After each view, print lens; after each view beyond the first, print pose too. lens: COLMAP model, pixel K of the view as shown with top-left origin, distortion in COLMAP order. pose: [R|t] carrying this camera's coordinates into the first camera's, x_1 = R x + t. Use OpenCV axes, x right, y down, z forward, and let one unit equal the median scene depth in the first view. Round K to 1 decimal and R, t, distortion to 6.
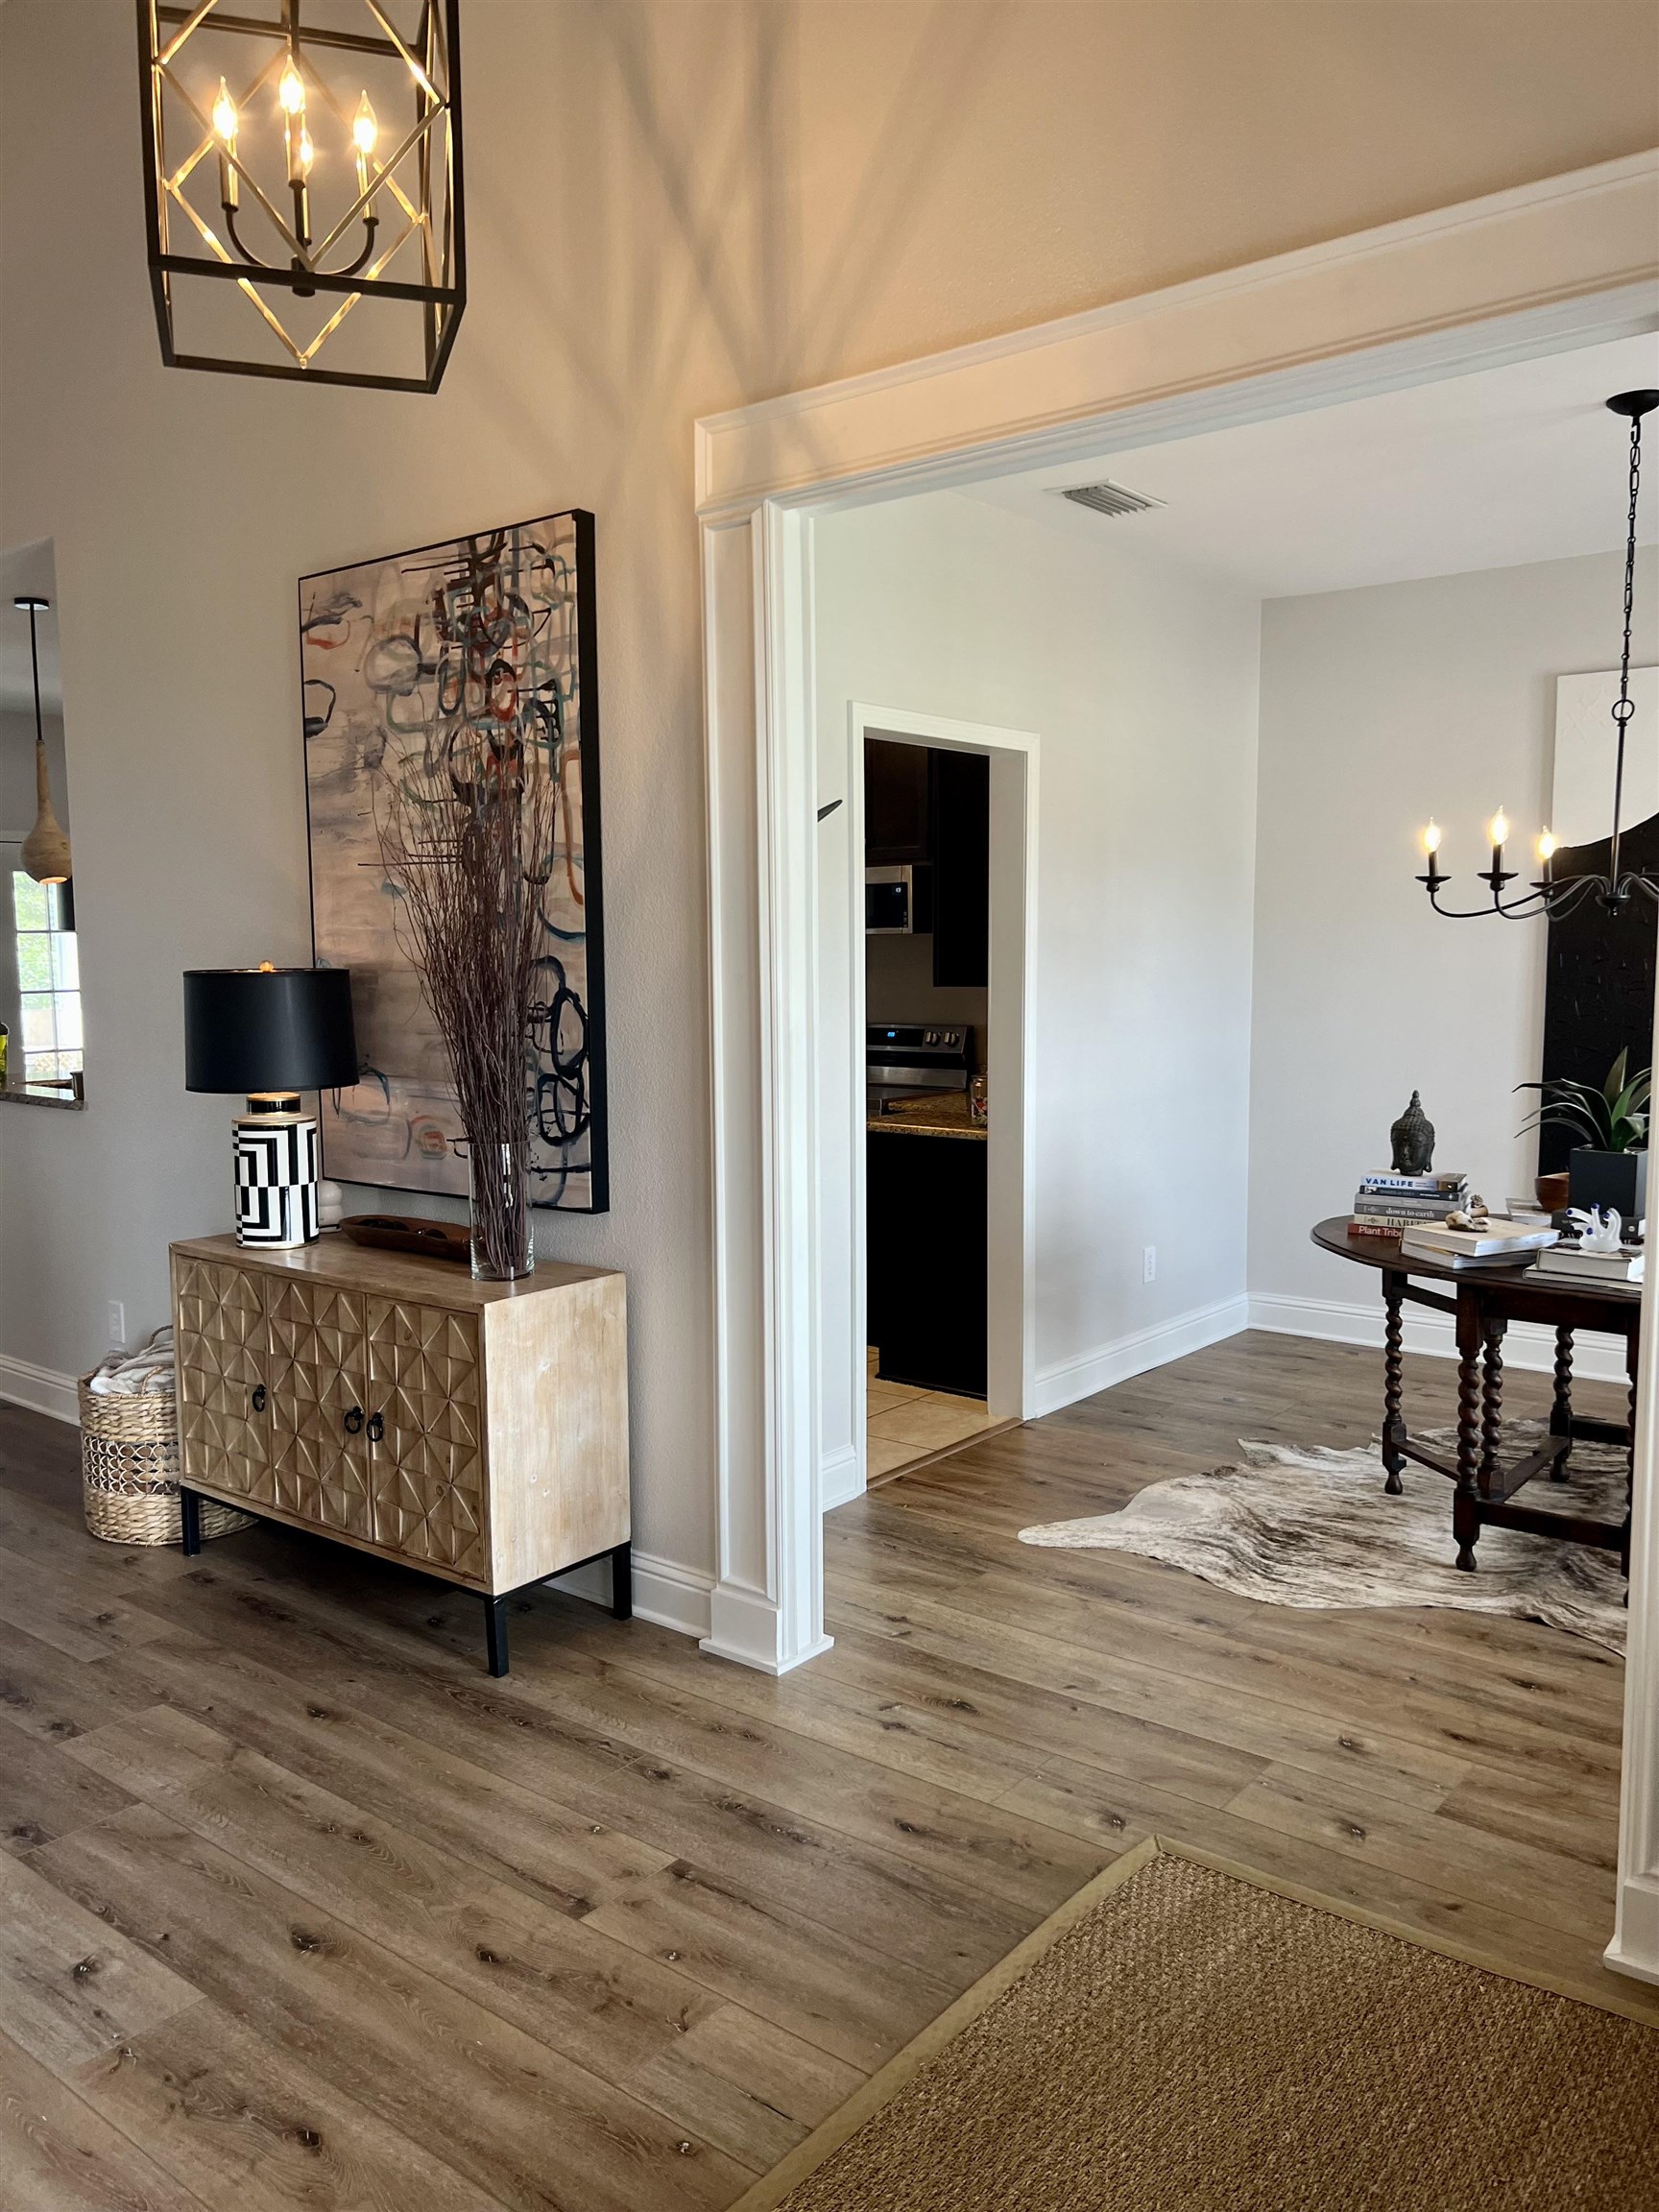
lens RADIAL K [[1661.3, 0, 829.5], [0, 1661.3, 1106.0], [0, 0, 1]] dist [0.032419, -0.002187]
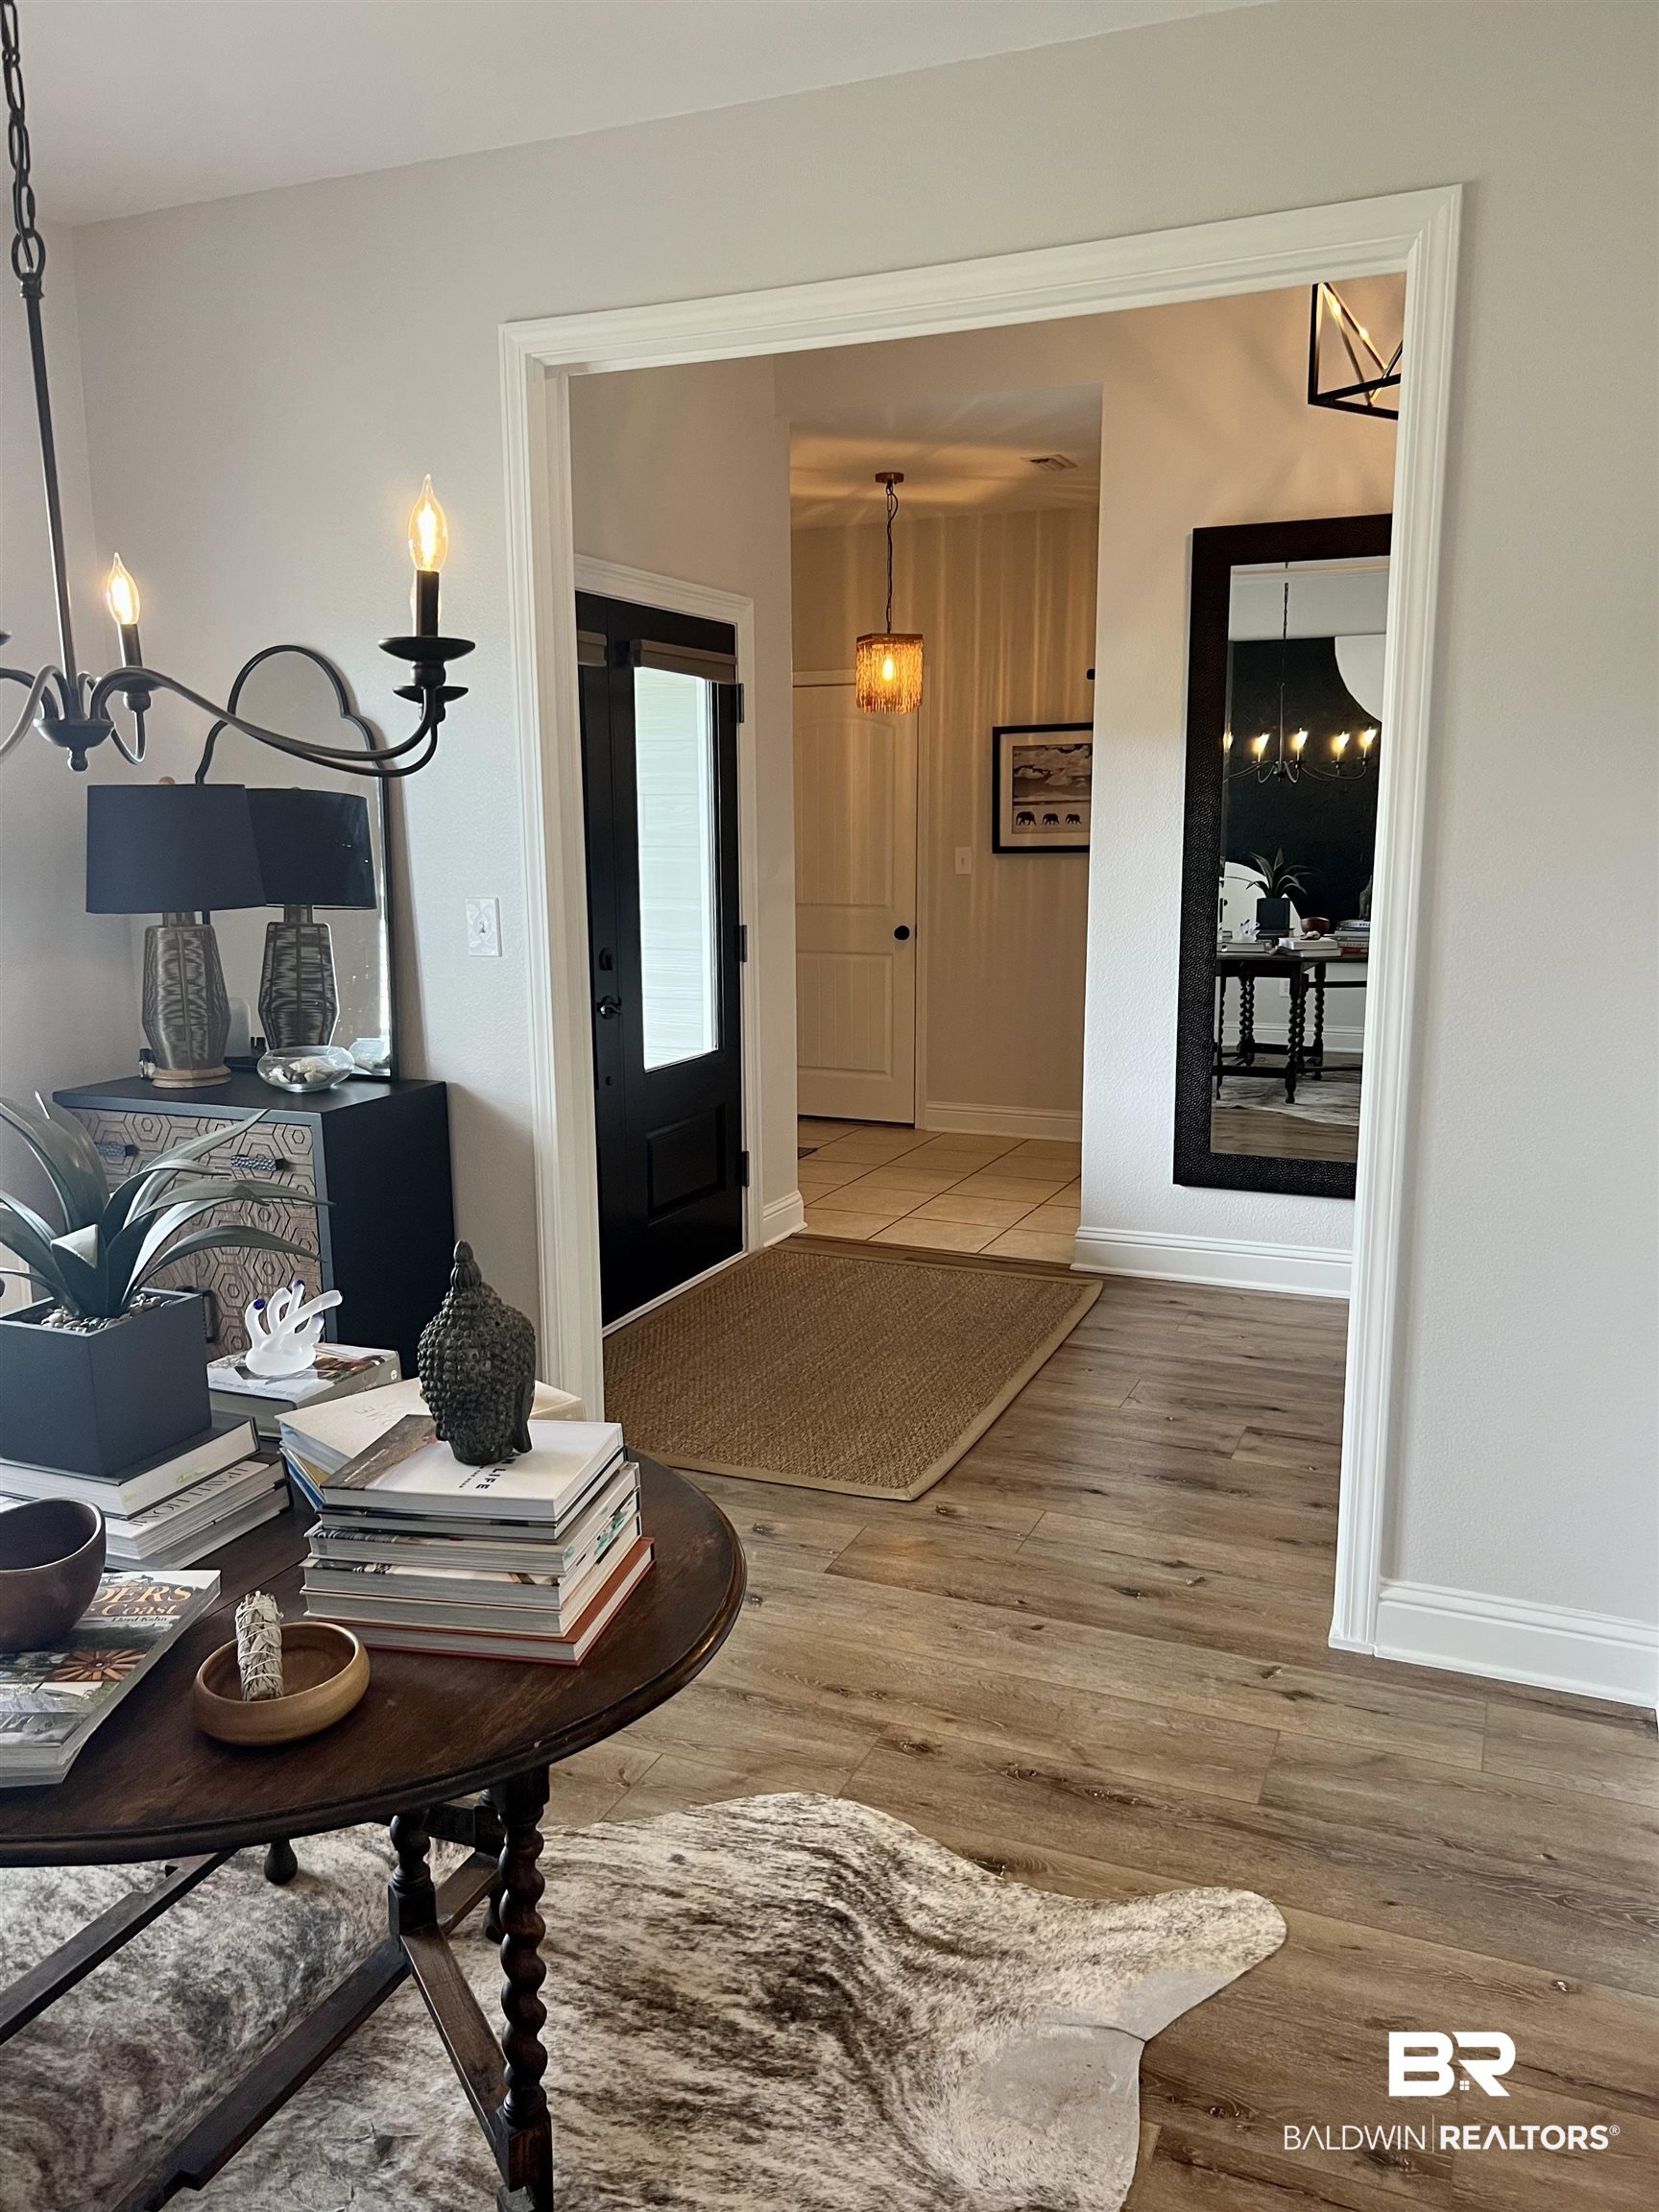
lens RADIAL K [[1661.3, 0, 829.5], [0, 1661.3, 1106.0], [0, 0, 1]] dist [0.032419, -0.002187]
pose [[-0.964250, 0.061198, -0.257831, 0.405124], [-0.012133, 0.961752, 0.273654, -0.151196], [0.264716, 0.266999, -0.926627, 1.491273]]
